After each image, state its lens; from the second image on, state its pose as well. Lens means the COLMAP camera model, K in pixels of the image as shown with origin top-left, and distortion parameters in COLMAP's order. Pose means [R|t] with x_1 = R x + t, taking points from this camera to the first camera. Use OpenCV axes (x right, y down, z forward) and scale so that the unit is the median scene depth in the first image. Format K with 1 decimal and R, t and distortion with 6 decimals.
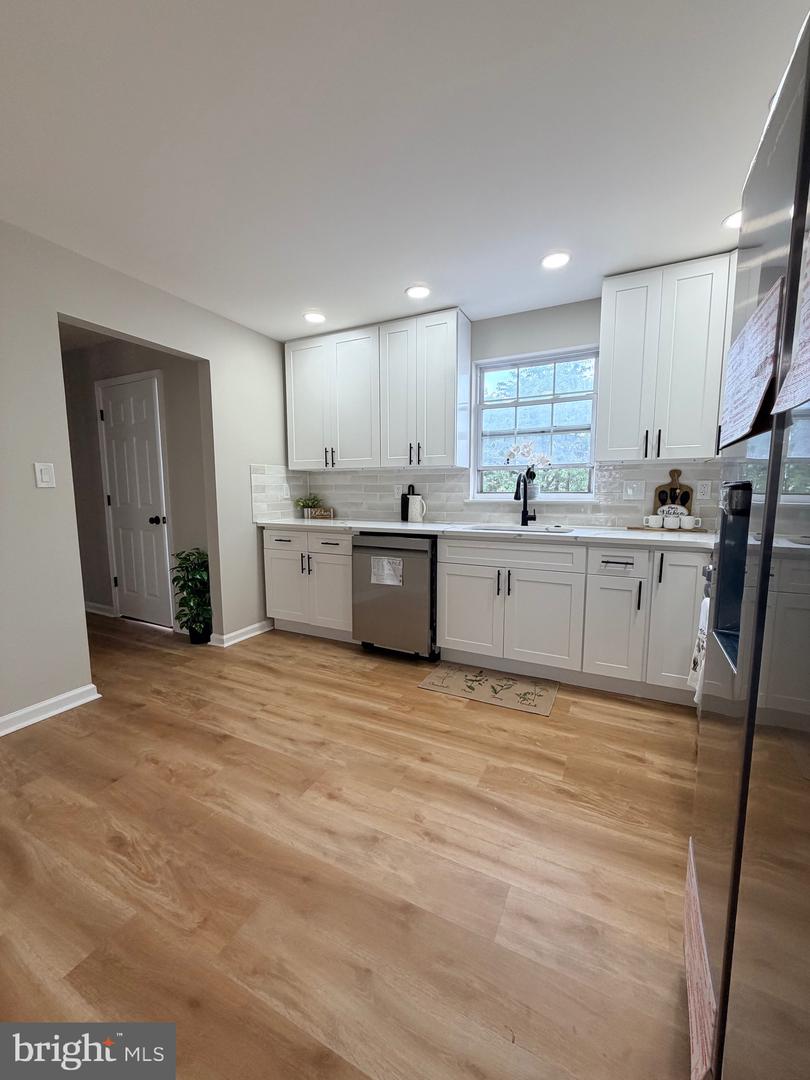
lens RADIAL K [[430.3, 0, 407.0], [0, 430.3, 542.4], [0, 0, 1]] dist [0.000515, -0.000026]
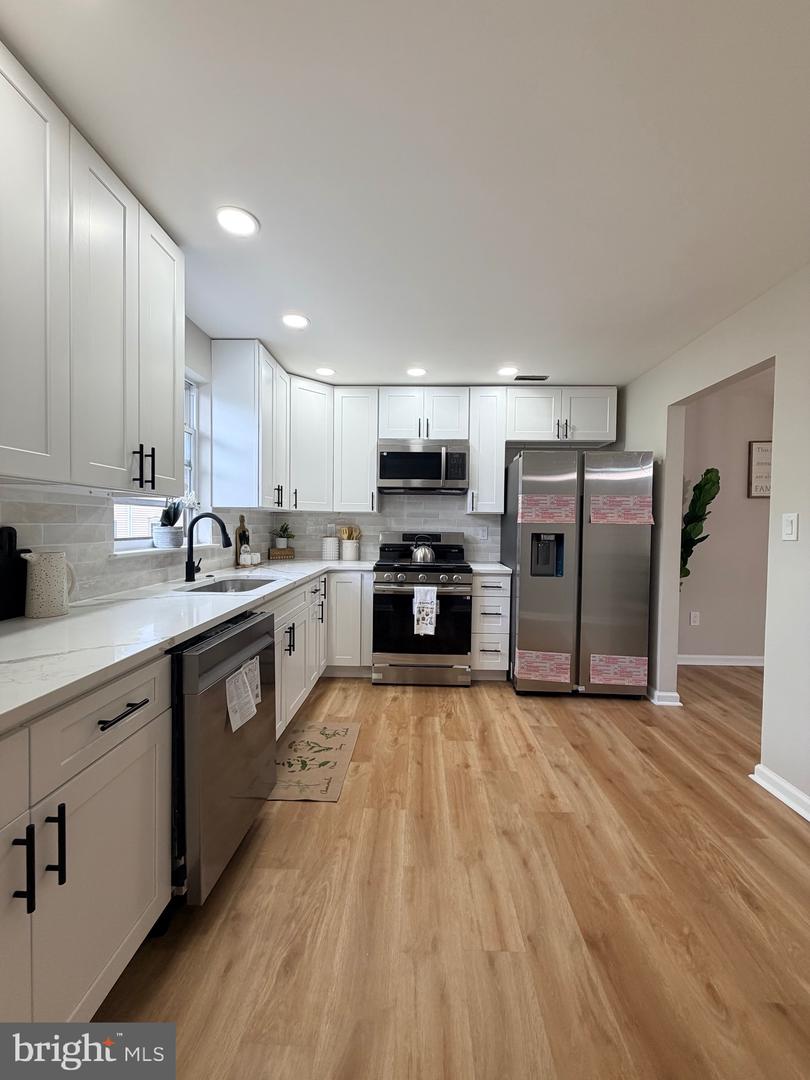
lens RADIAL K [[430.3, 0, 406.7], [0, 430.3, 535.9], [0, 0, 1]] dist [0.000515, -0.000026]
pose [[-0.421647, -0.022799, 0.906473, -0.938361], [0.102144, 0.992127, 0.072465, -0.218375], [-0.900989, 0.123146, -0.415998, 1.560031]]
